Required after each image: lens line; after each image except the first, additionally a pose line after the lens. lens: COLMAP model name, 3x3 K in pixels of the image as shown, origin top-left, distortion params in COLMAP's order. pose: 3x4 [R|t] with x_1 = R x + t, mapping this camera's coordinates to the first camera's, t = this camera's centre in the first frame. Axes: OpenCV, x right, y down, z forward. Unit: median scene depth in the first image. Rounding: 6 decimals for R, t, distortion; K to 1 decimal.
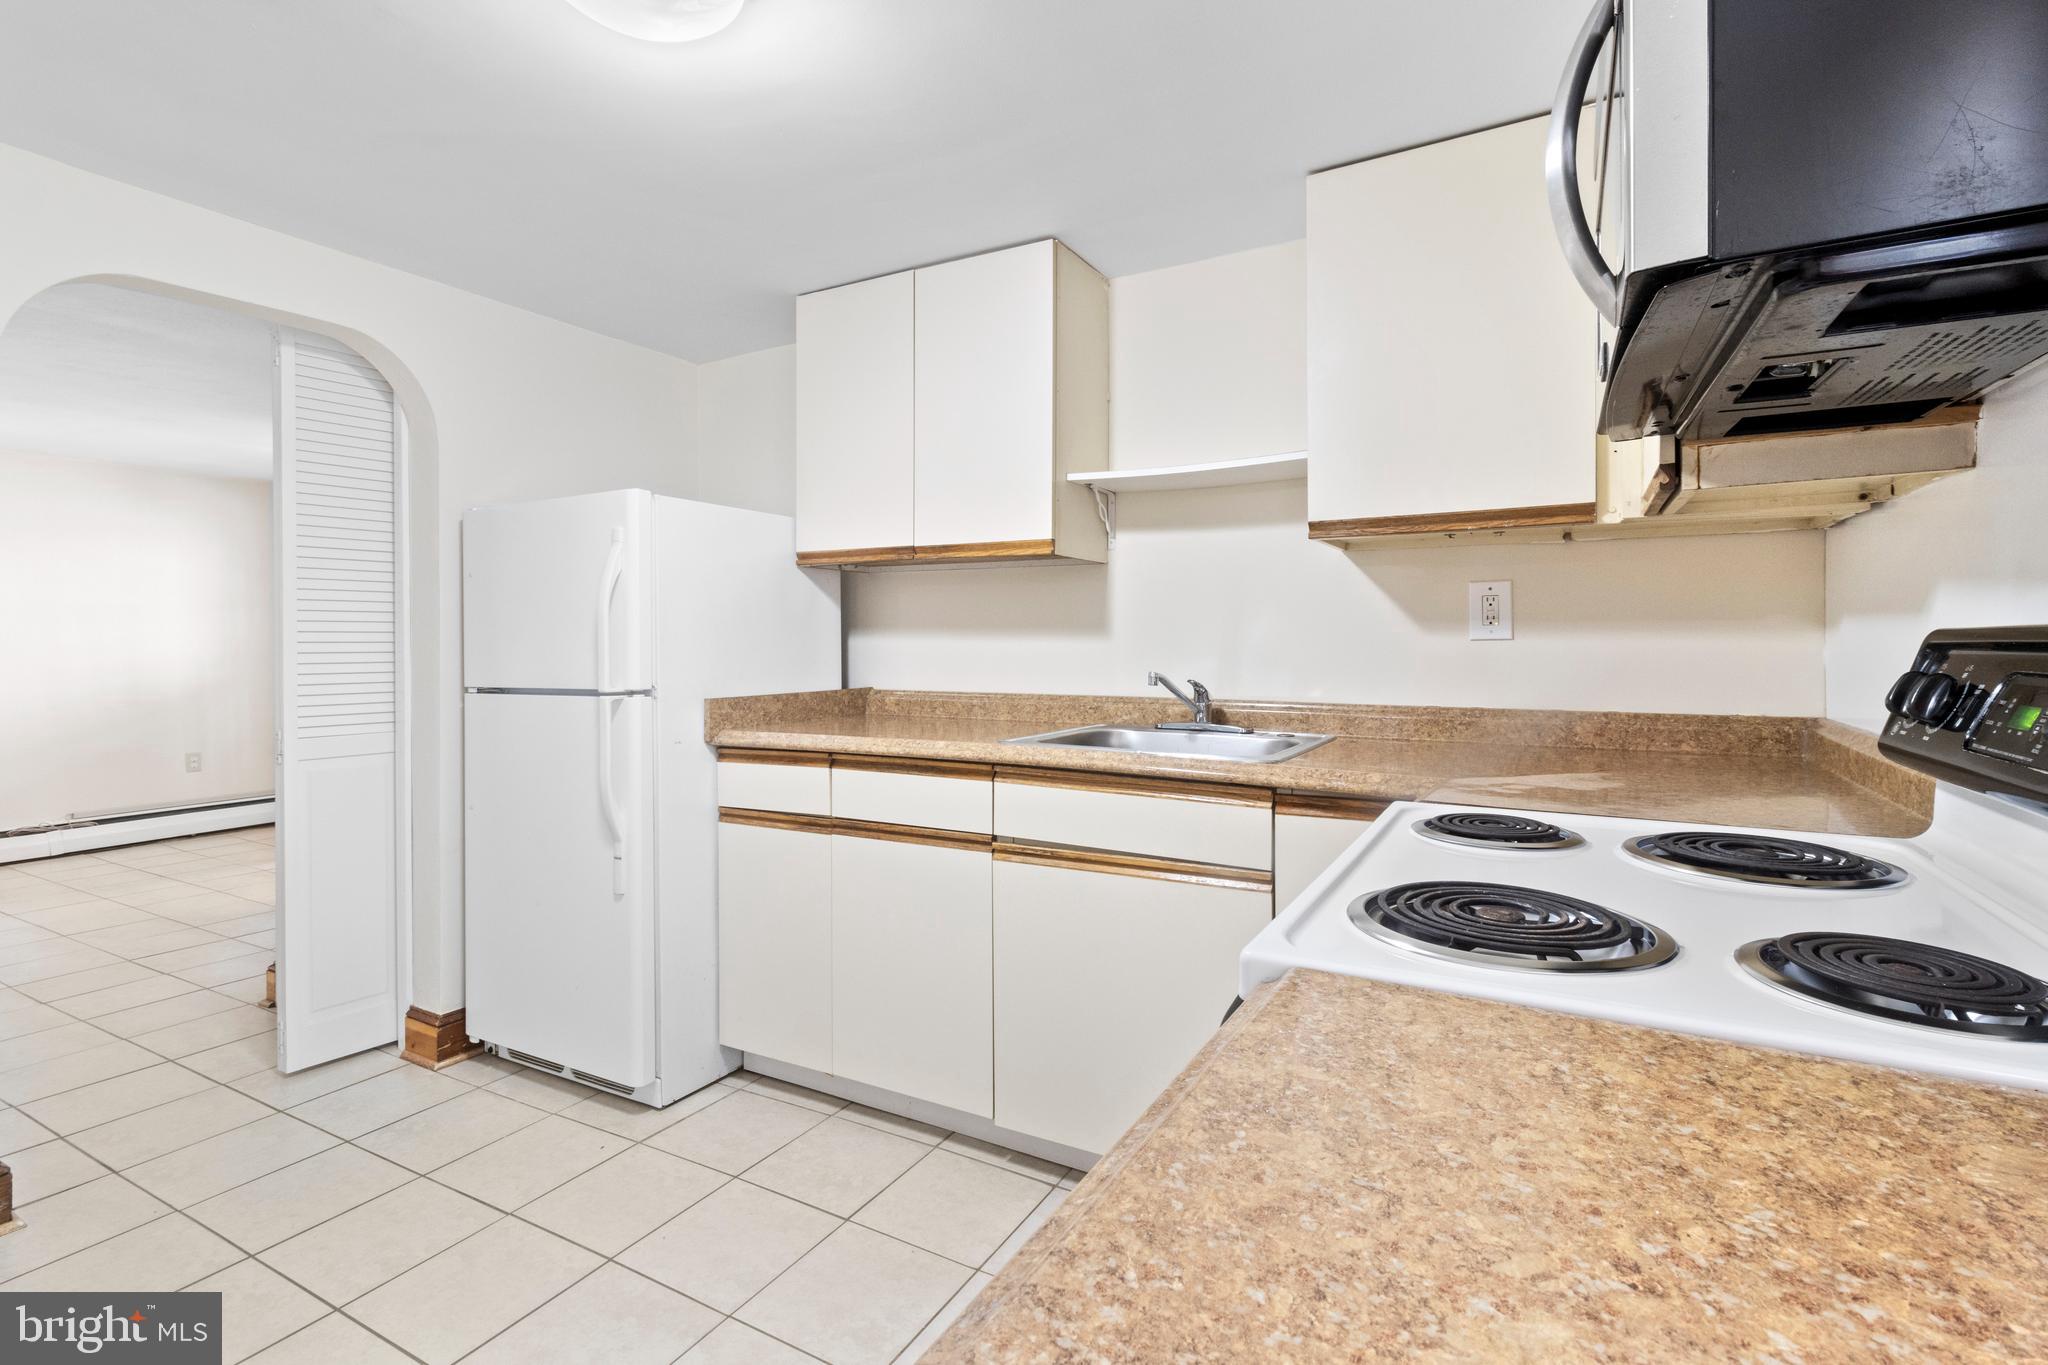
lens RADIAL K [[957.3, 0, 1025.2], [0, 957.3, 660.6], [0, 0, 1]] dist [0.002726, 0.000254]
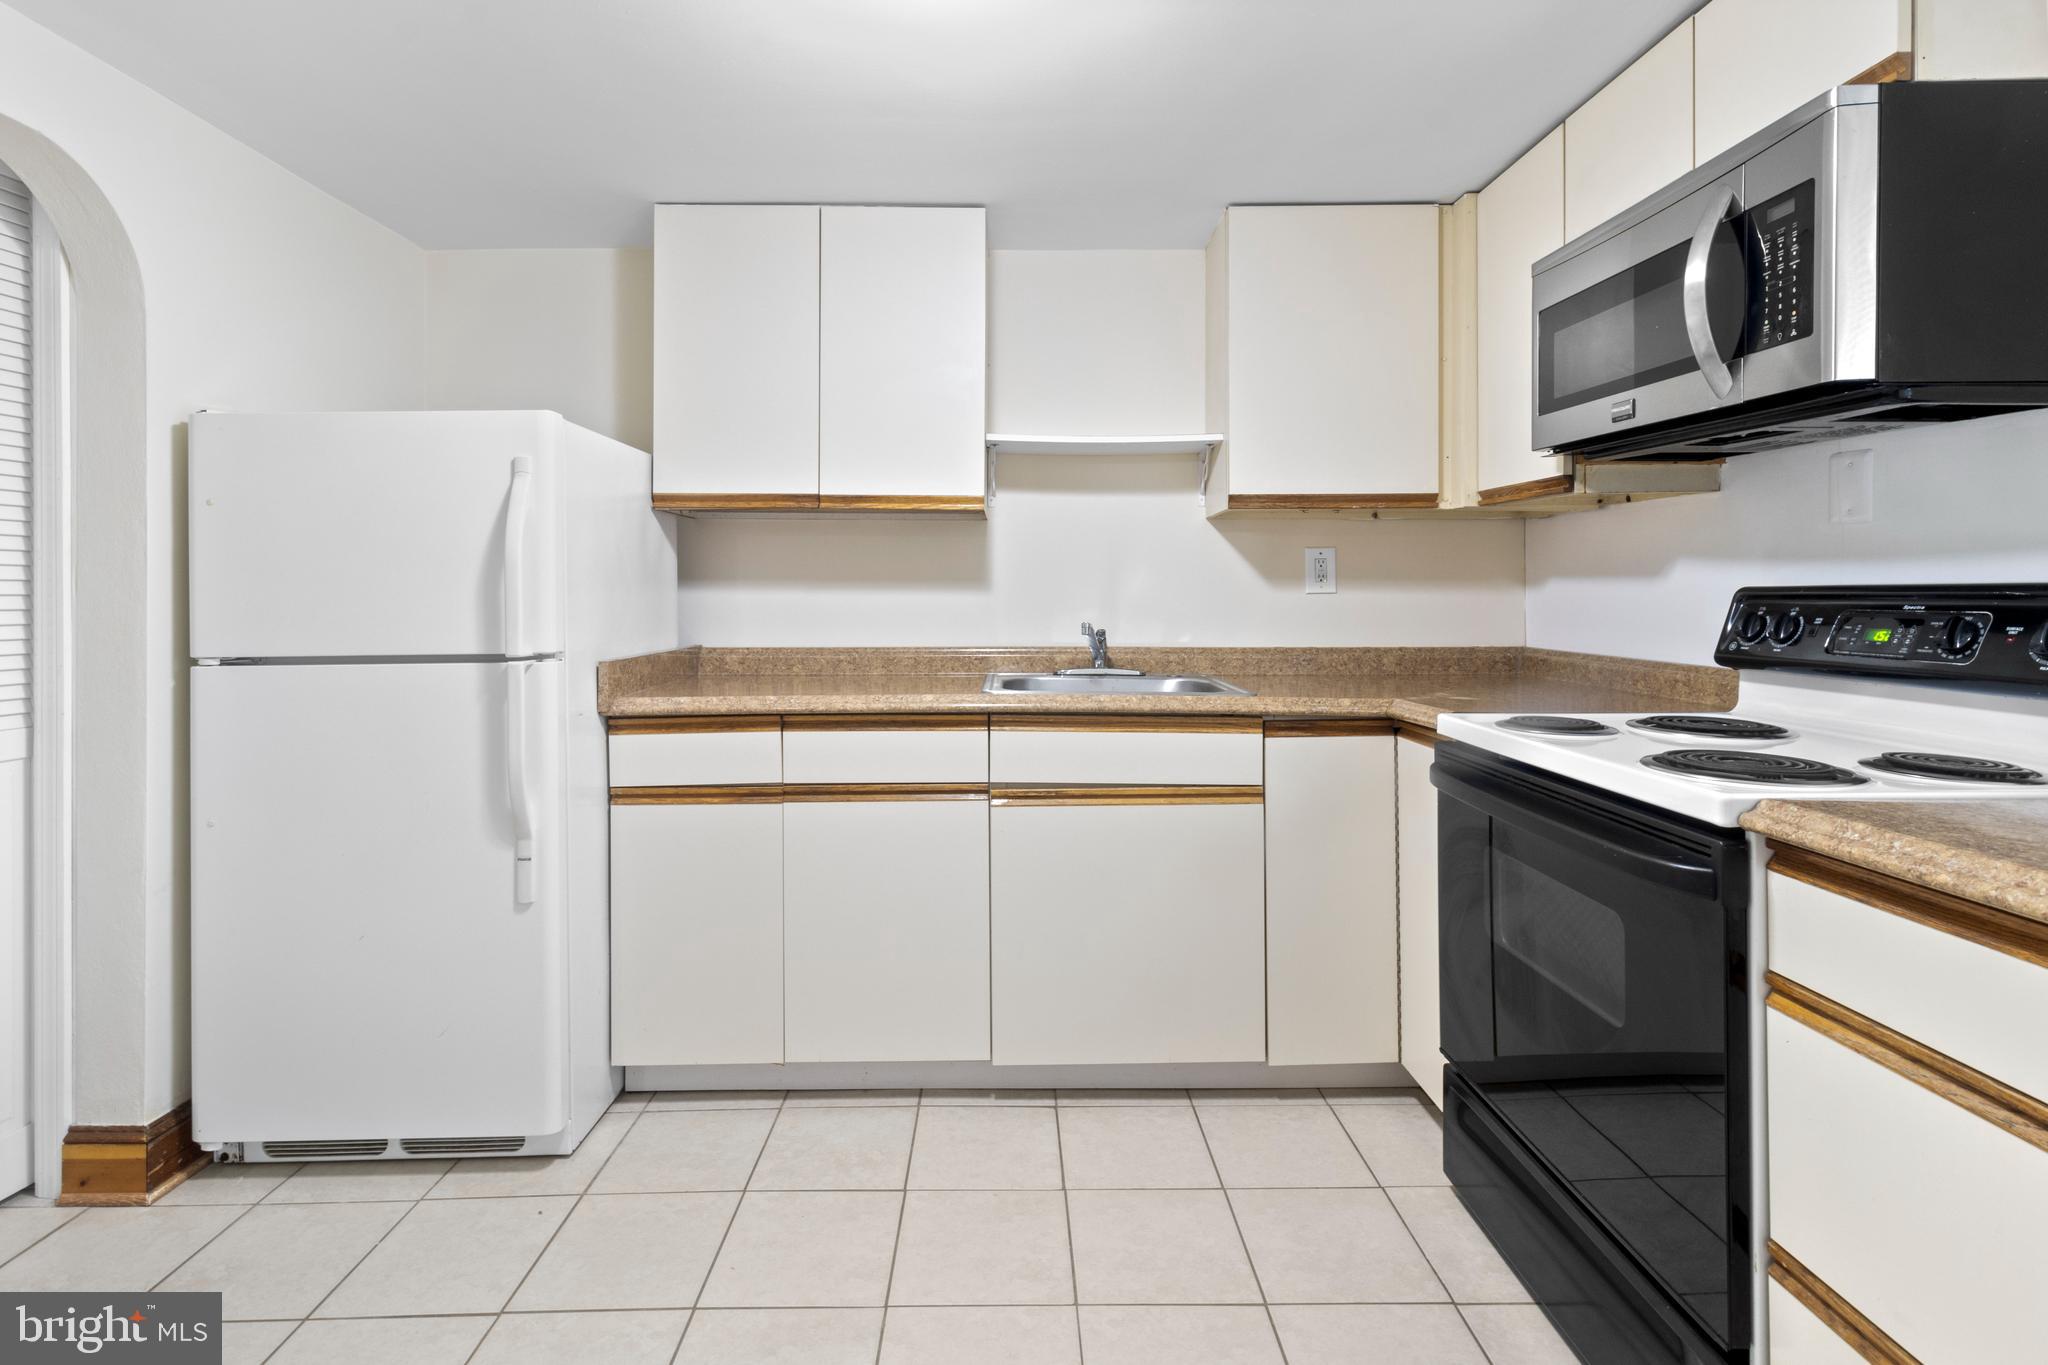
lens RADIAL K [[978.3, 0, 1024.3], [0, 978.3, 606.7], [0, 0, 1]] dist [0.001424, 0.000877]
pose [[0.868416, -0.005556, 0.495805, -0.460005], [0.009847, 0.999933, -0.006041, -0.000075], [-0.495739, 0.010129, 0.868413, 0.059104]]
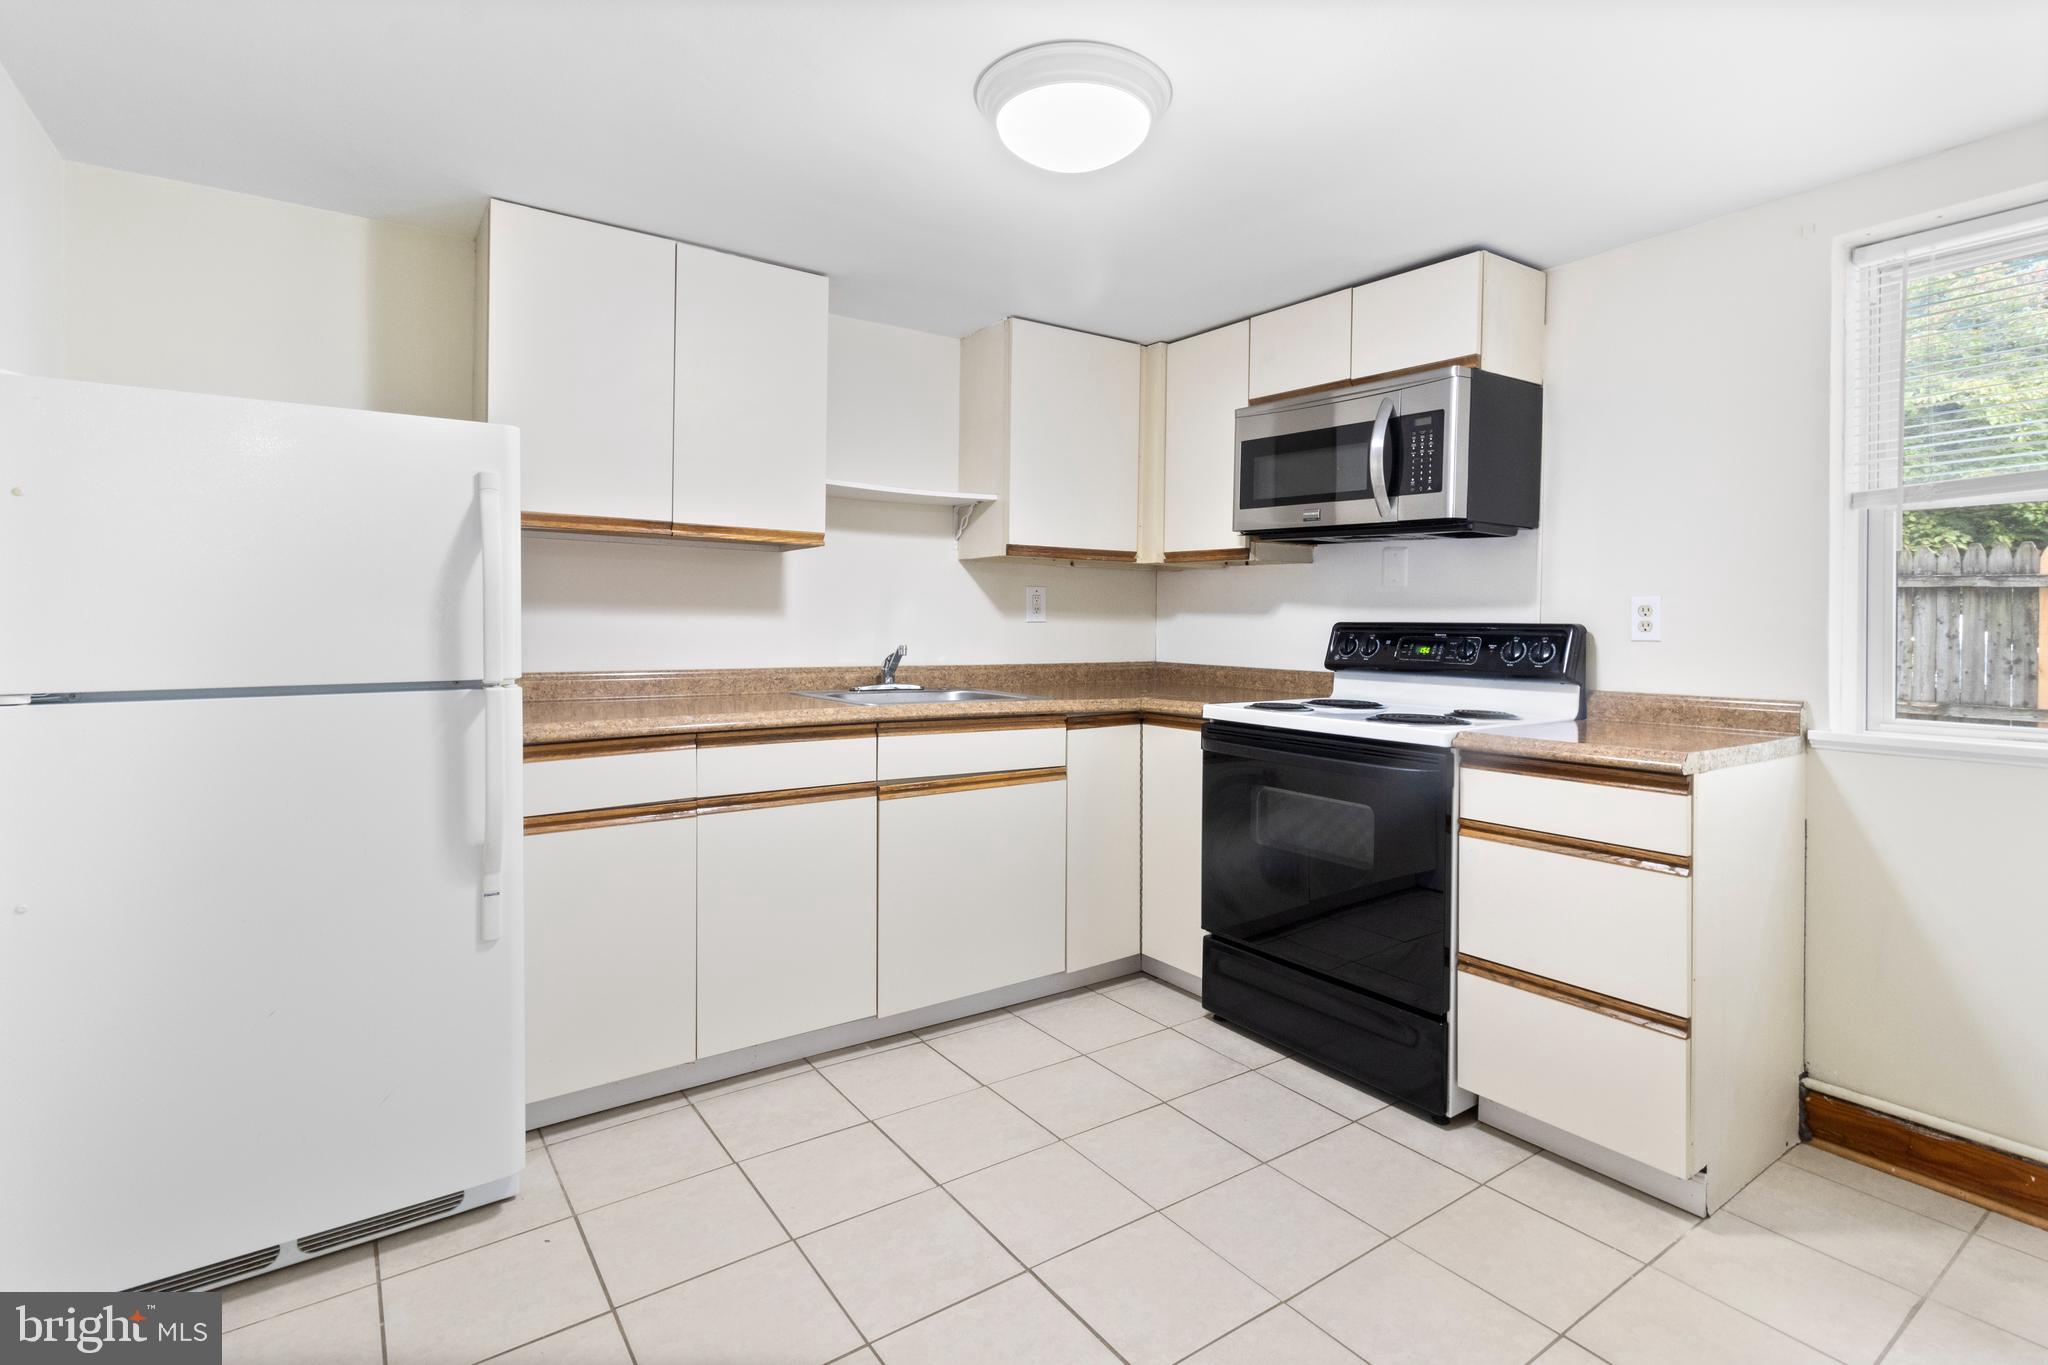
lens RADIAL K [[965.8, 0, 1031.0], [0, 965.8, 647.5], [0, 0, 1]] dist [0.002483, 0.001059]
pose [[0.441698, -0.018012, 0.896983, -0.921237], [0.006479, 0.999836, 0.016887, -0.005704], [-0.897140, -0.001648, 0.441742, 0.251688]]
